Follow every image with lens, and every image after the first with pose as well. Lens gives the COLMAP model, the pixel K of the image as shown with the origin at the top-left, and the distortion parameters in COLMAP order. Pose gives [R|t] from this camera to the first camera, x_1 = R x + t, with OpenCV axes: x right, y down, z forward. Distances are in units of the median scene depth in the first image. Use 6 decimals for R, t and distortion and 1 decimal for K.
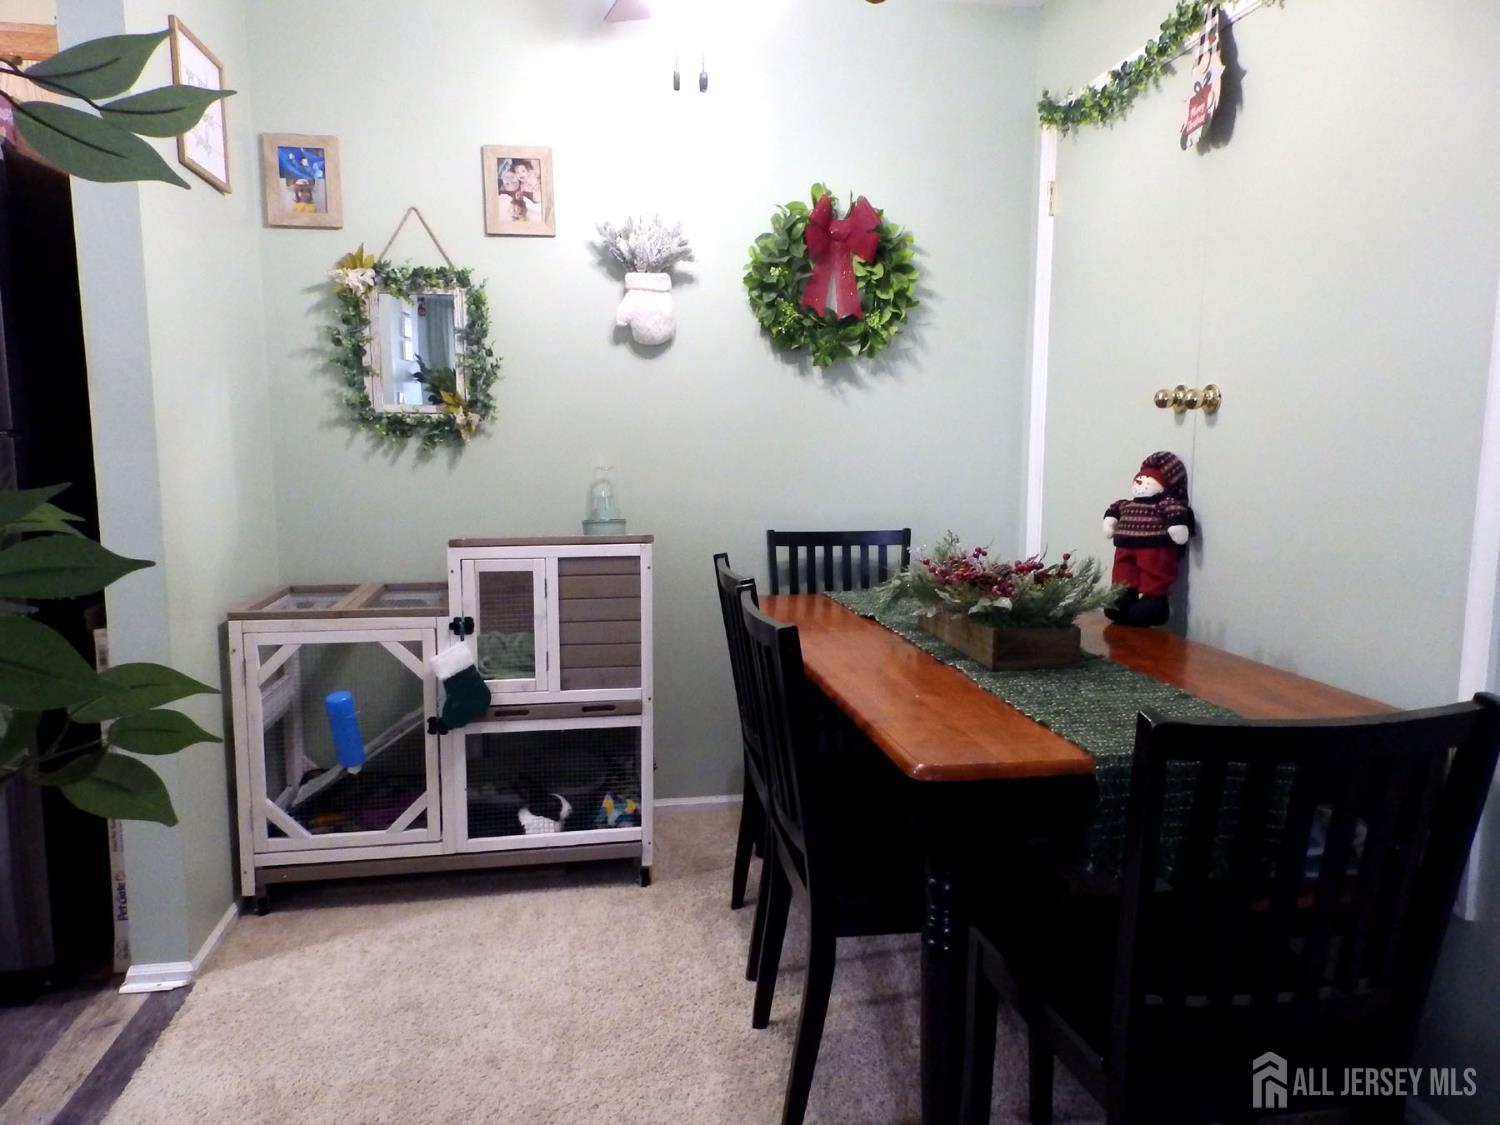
lens RADIAL K [[1013.7, 0, 750.0], [0, 1013.7, 562.5], [0, 0, 1]] dist [0.011138, -0.003525]
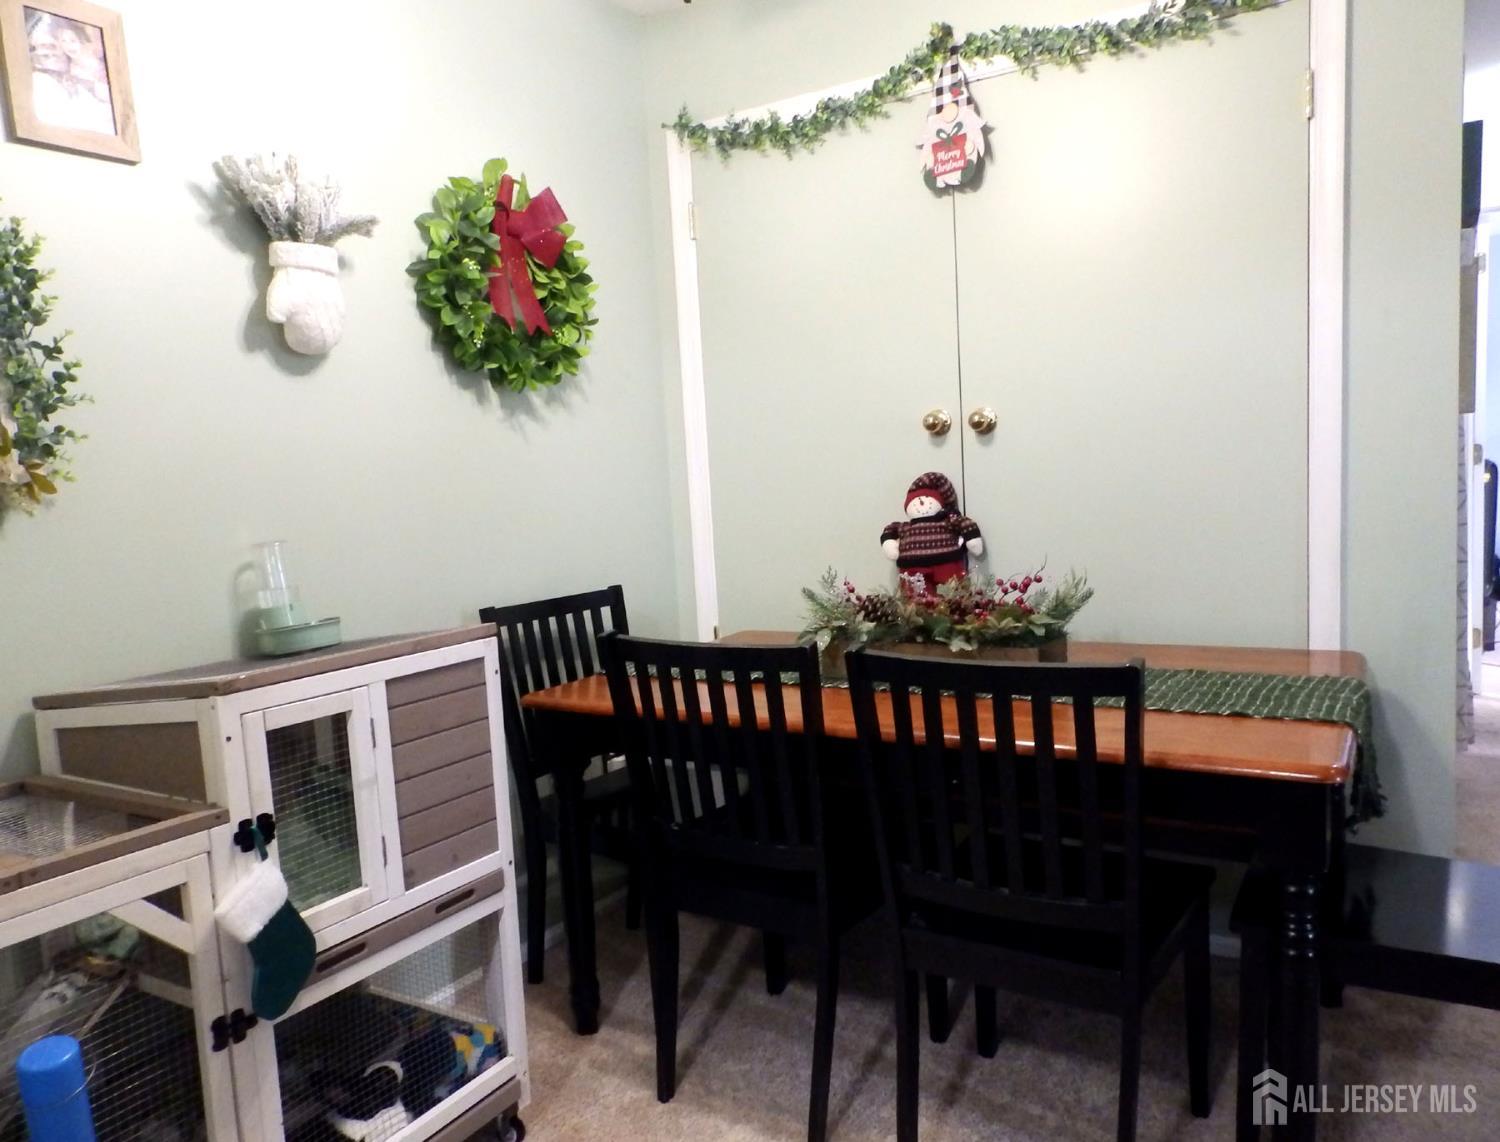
lens RADIAL K [[1055.1, 0, 751.4], [0, 1055.1, 585.4], [0, 0, 1]] dist [0.006808, 0.001957]
pose [[0.655336, -0.114936, 0.746541, -0.510163], [0.150647, 0.988387, 0.019927, -0.040639], [-0.740162, 0.099405, 0.665041, 0.394121]]
